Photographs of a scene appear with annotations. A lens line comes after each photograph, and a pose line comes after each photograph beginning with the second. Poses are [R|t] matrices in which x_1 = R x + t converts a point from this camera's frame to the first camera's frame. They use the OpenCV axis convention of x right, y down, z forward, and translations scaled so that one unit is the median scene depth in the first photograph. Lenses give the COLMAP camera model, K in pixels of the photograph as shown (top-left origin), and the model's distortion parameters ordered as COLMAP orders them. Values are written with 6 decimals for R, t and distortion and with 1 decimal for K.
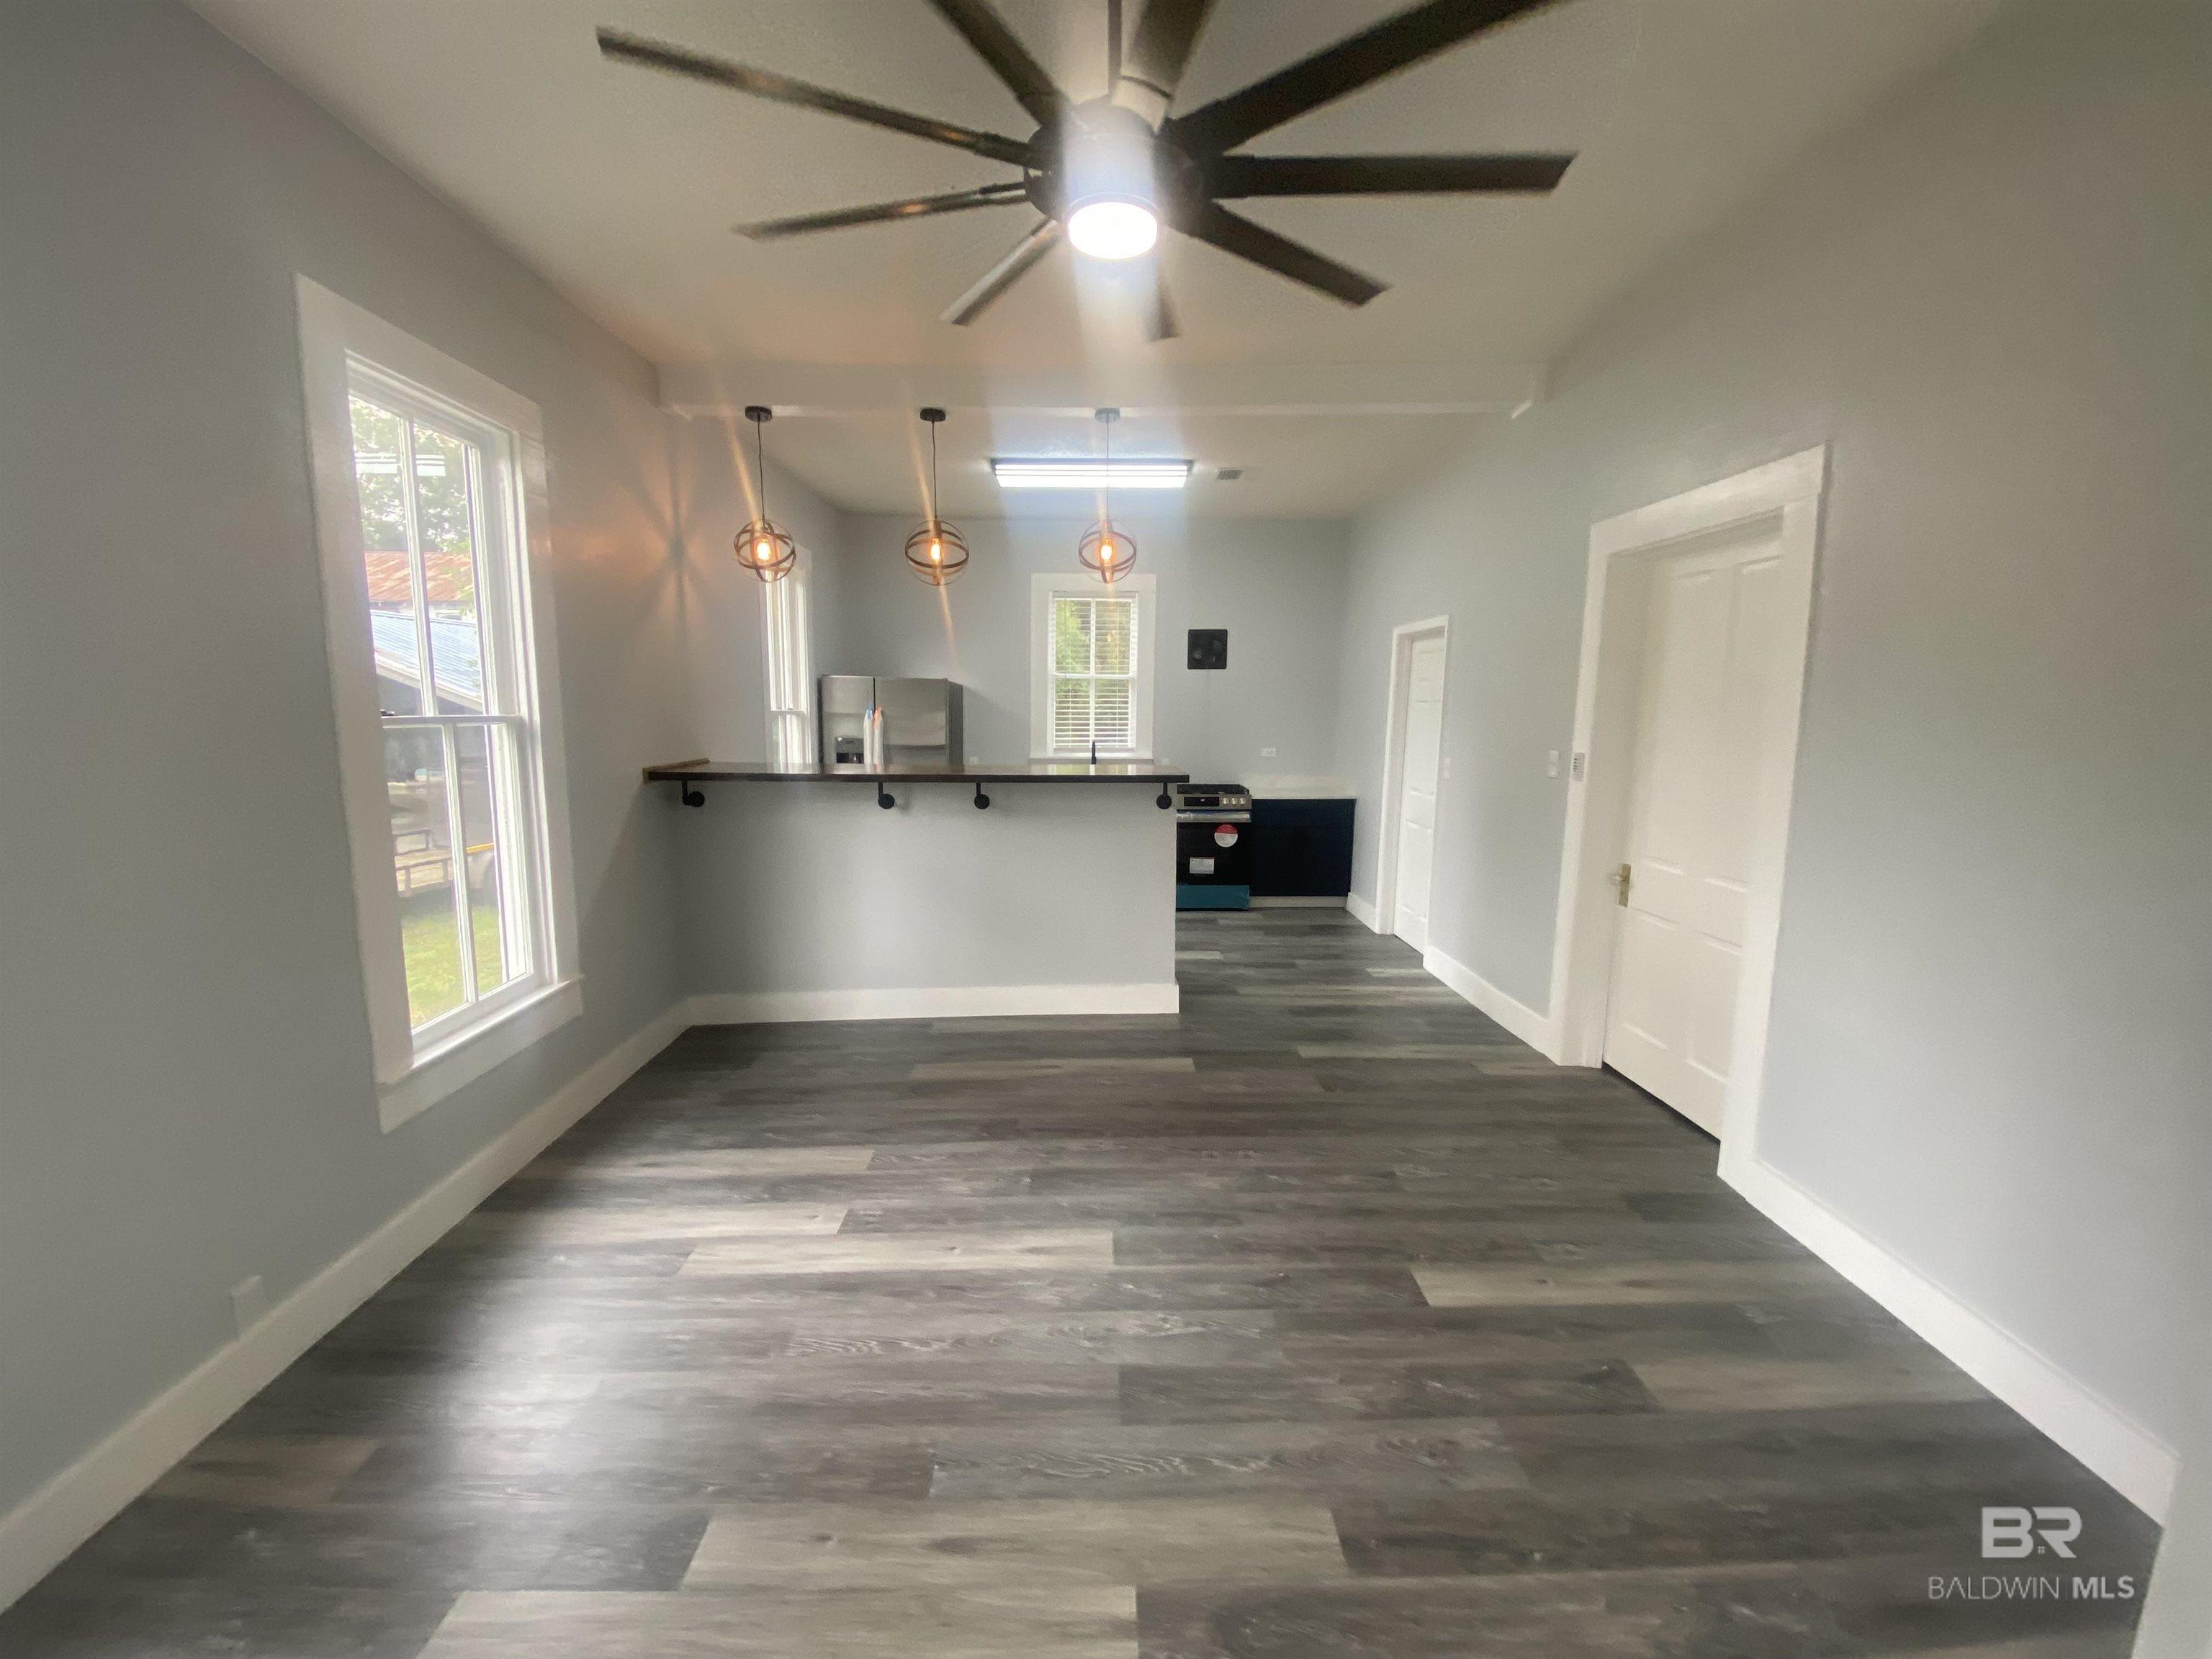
lens RADIAL K [[892.0, 0, 1103.6], [0, 892.0, 820.5], [0, 0, 1]] dist [0.027794, -0.025957]
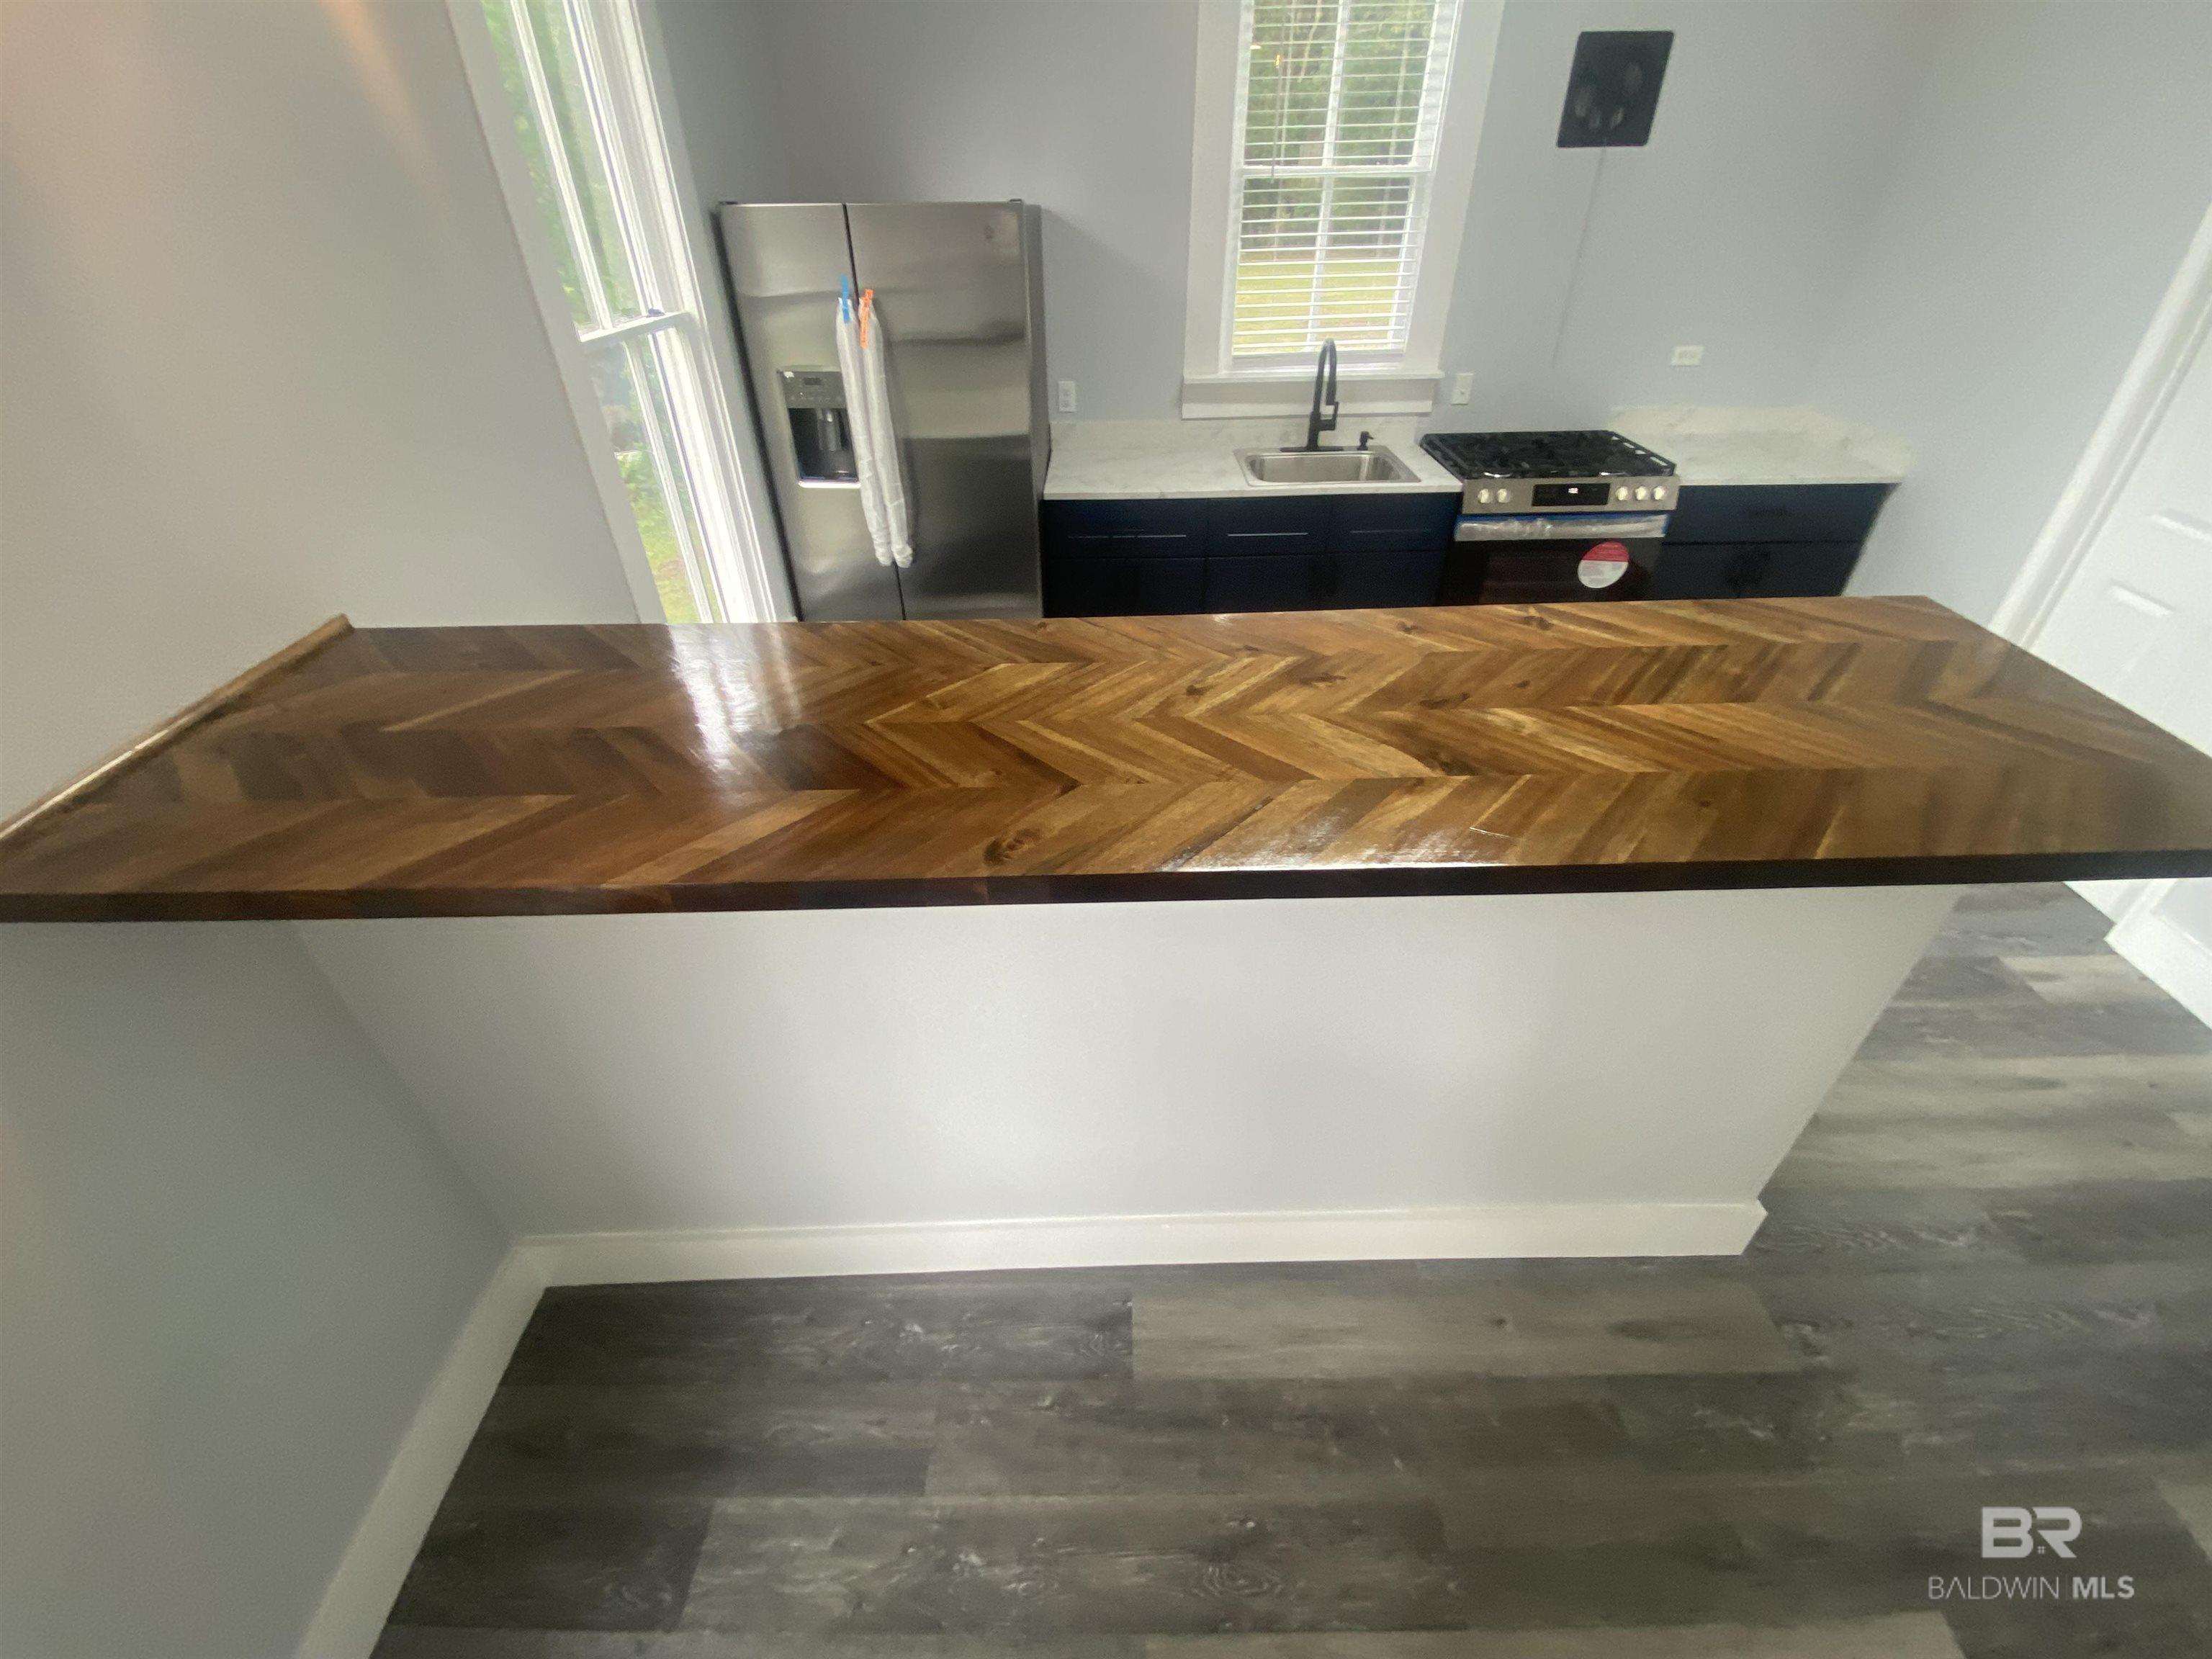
lens RADIAL K [[915.9, 0, 1098.0], [0, 915.9, 856.3], [0, 0, 1]] dist [0.002807, -0.014290]
pose [[0.999081, -0.007740, -0.042159, -0.128111], [0.027204, 0.874582, 0.484113, -0.100685], [0.033124, -0.484815, 0.873989, 0.506390]]
